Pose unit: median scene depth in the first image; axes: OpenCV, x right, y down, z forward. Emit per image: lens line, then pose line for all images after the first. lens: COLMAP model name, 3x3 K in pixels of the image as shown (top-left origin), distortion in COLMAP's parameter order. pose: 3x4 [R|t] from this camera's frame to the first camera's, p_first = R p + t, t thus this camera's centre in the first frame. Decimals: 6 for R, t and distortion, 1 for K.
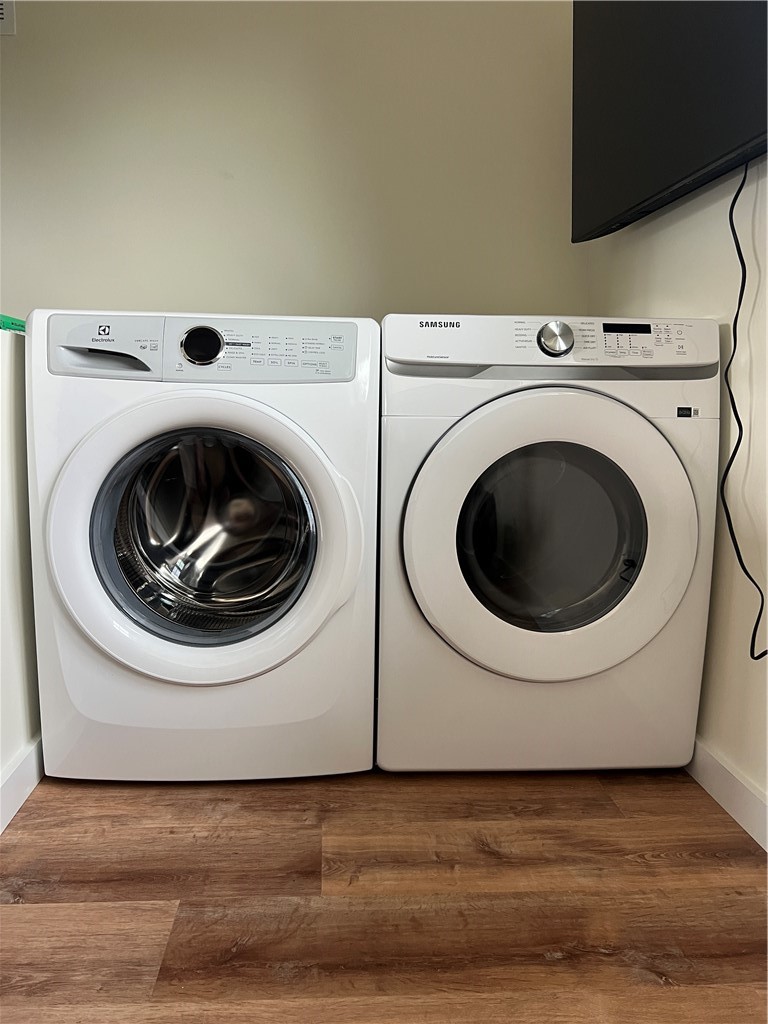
lens RADIAL K [[771.2, 0, 382.7], [0, 771.2, 510.4], [0, 0, 1]] dist [0.037892, -0.040380]
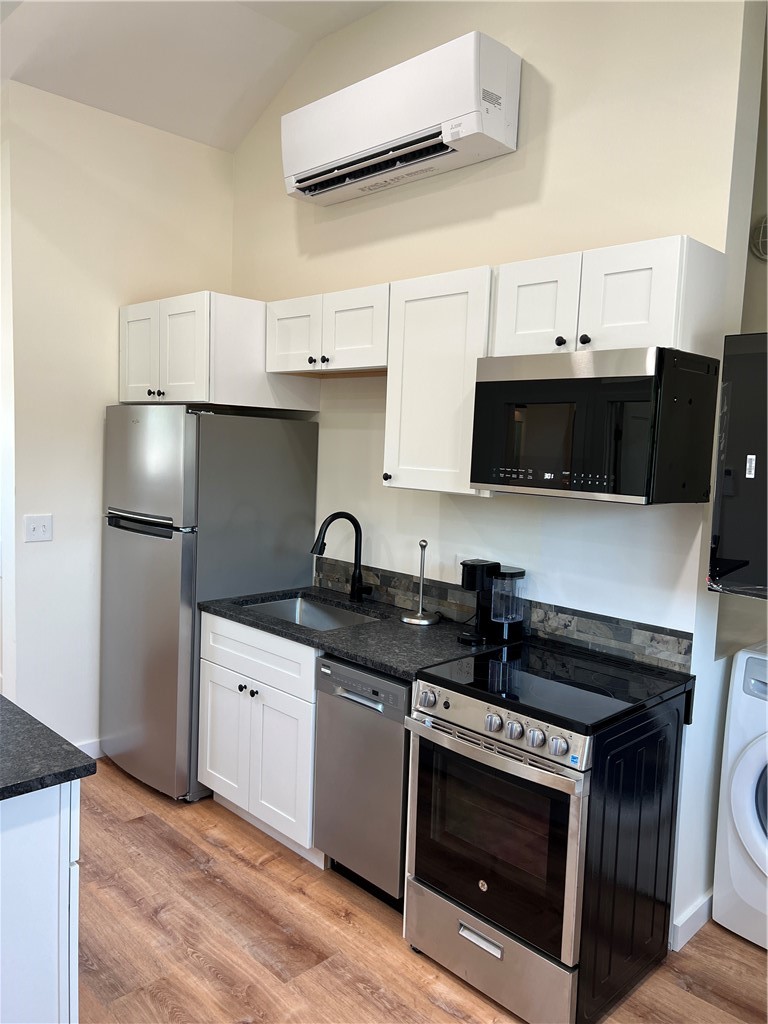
lens RADIAL K [[771.2, 0, 382.8], [0, 771.2, 508.4], [0, 0, 1]] dist [0.037892, -0.040380]
pose [[0.647402, 0.040910, -0.761050, 0.360657], [-0.110323, 0.993072, -0.040467, -0.411178], [0.754122, 0.110160, 0.647429, -0.747108]]
